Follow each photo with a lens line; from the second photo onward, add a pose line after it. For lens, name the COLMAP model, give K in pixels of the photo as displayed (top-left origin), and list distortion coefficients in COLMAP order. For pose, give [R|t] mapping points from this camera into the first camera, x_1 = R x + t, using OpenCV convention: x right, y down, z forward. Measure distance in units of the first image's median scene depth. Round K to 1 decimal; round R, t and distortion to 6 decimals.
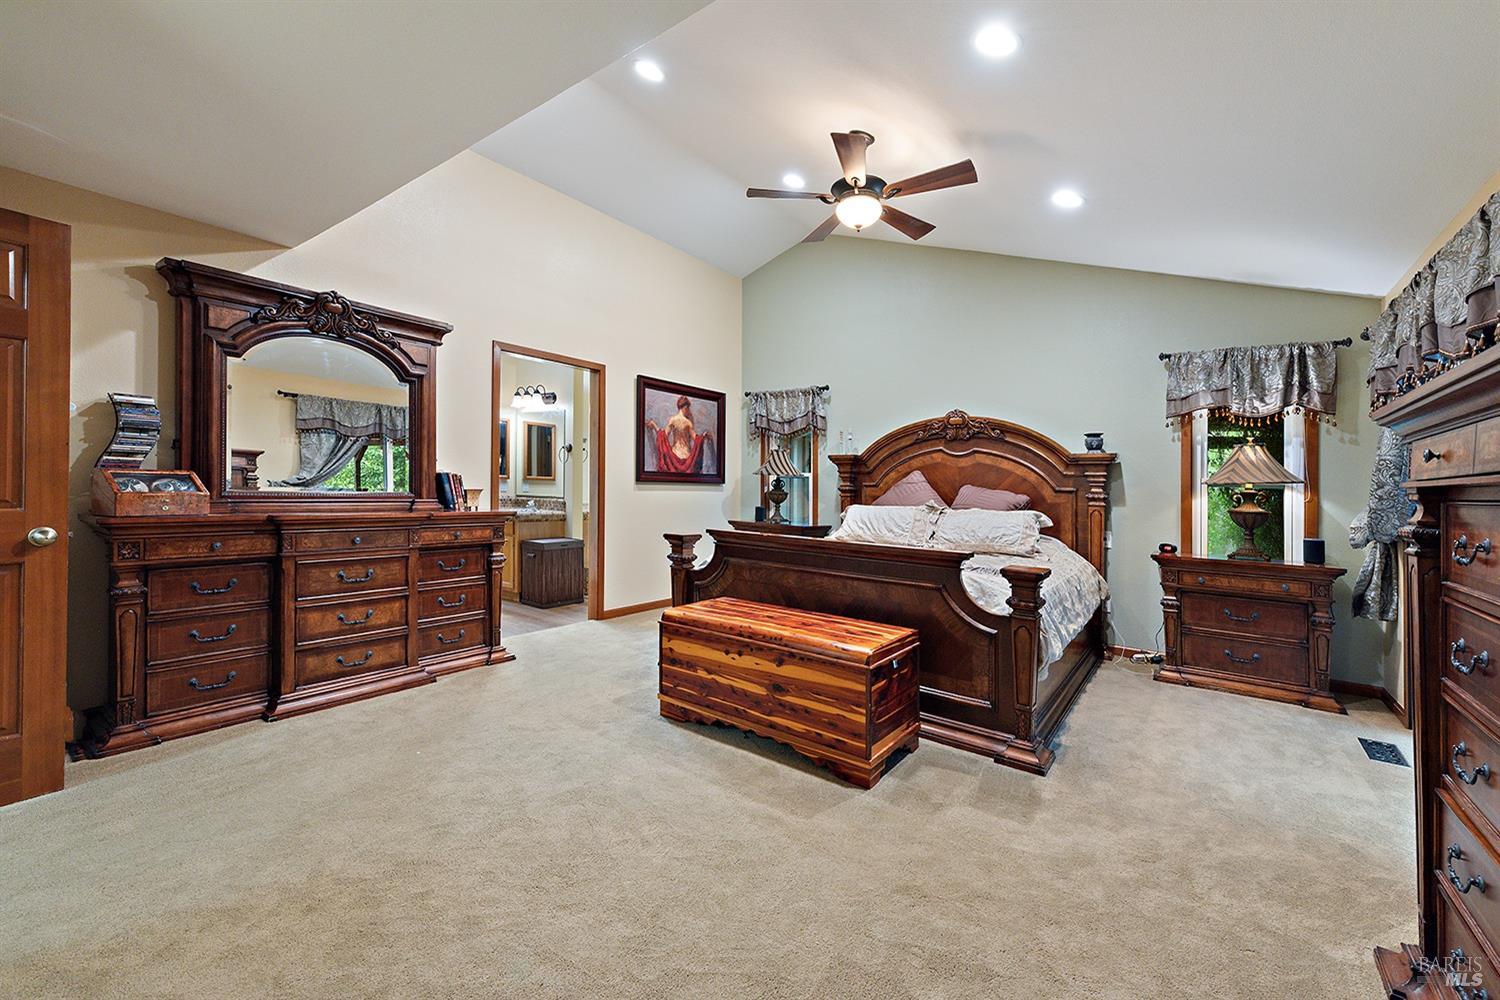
lens RADIAL K [[602.1, 0, 750.0], [0, 602.1, 500.0], [0, 0, 1]] dist [0.000251, -0.000028]
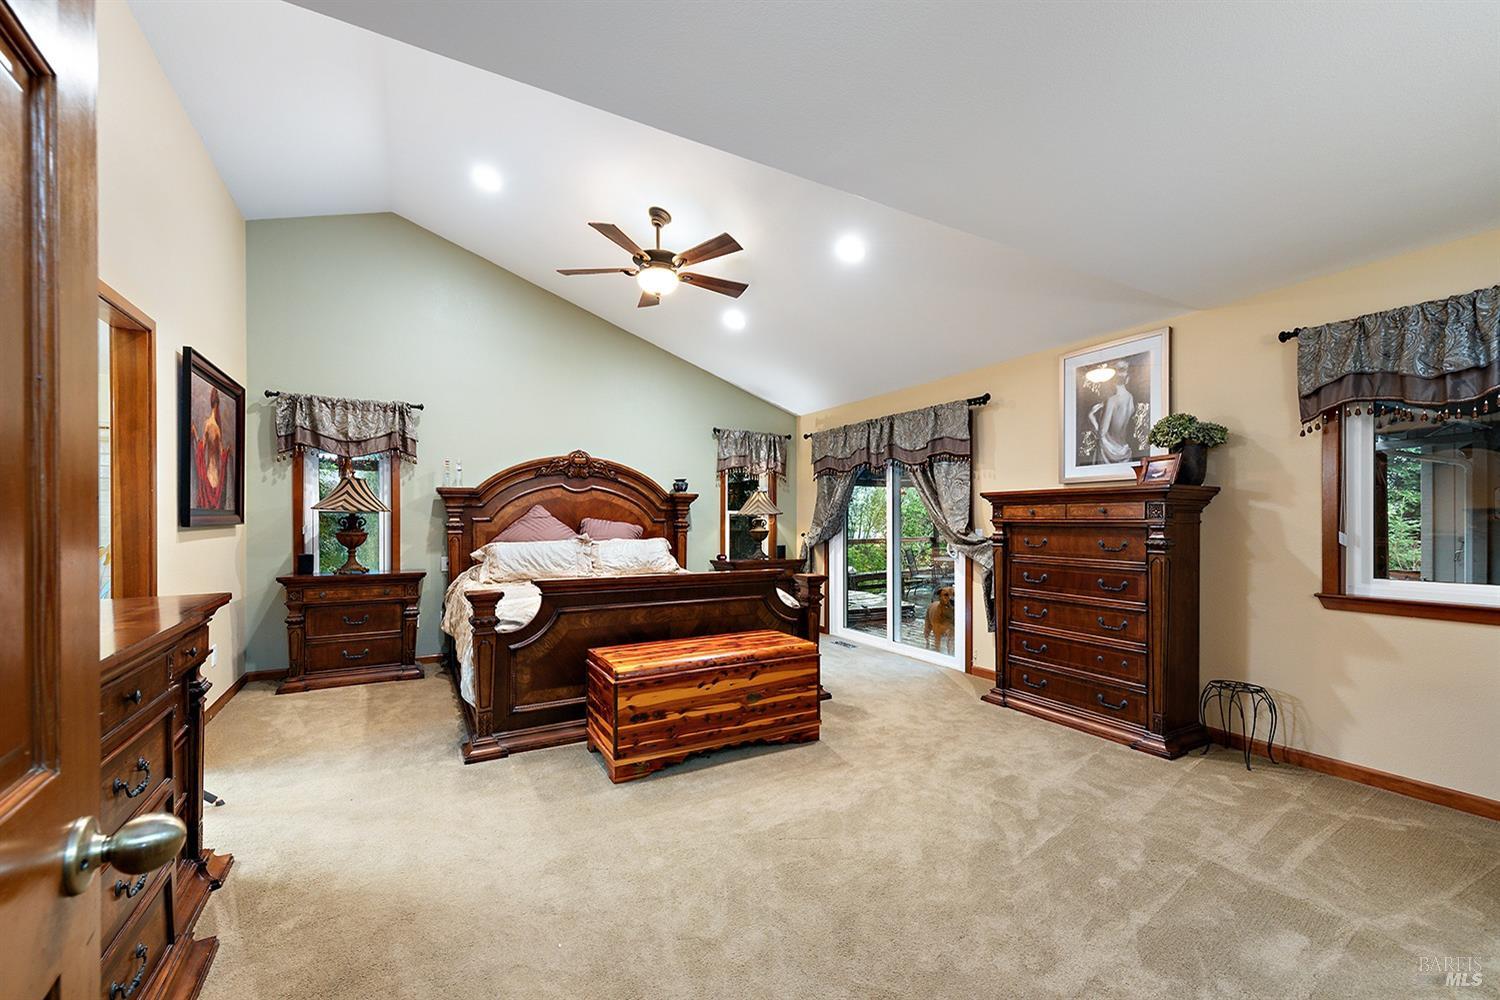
lens RADIAL K [[600.3, 0, 754.5], [0, 600.3, 529.7], [0, 0, 1]] dist [0.000747, -0.000146]
pose [[0.393677, -0.044850, 0.918154, -0.573329], [0.031570, 0.998880, 0.035257, -0.034918], [-0.918706, 0.015106, 0.394652, 0.287188]]
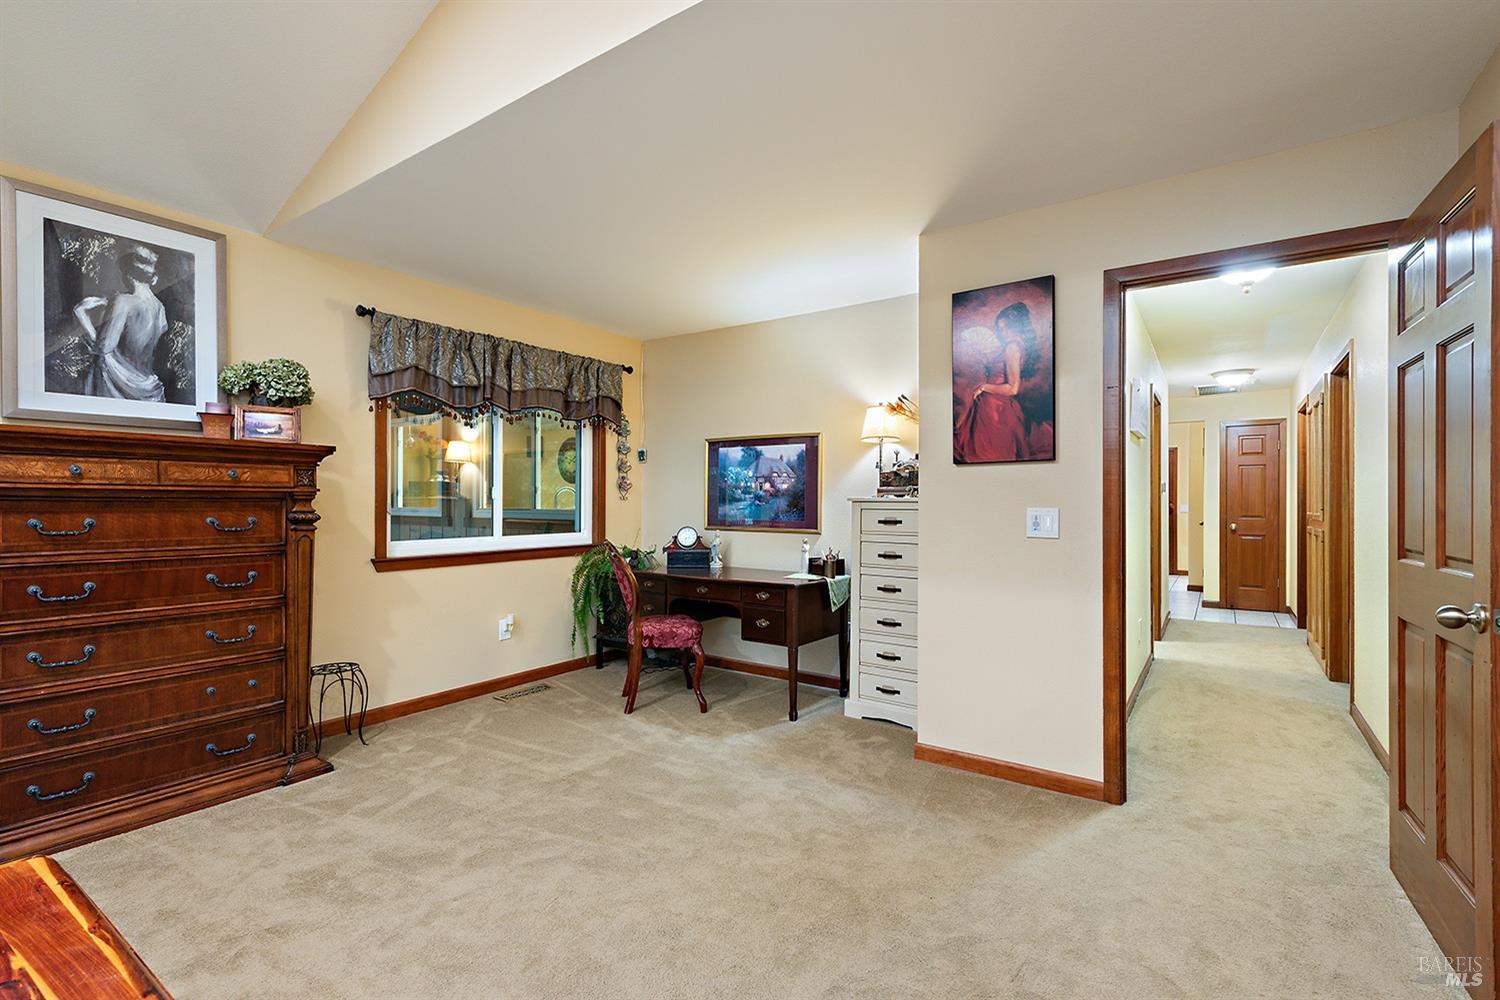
lens RADIAL K [[677.3, 0, 750.0], [0, 677.3, 500.0], [0, 0, 1]] dist [0.002030, 0.000444]
pose [[-0.998333, -0.035950, -0.045144, -0.154530], [-0.036869, 0.999126, 0.019690, -0.024536], [0.044397, 0.021322, -0.998786, 0.774420]]
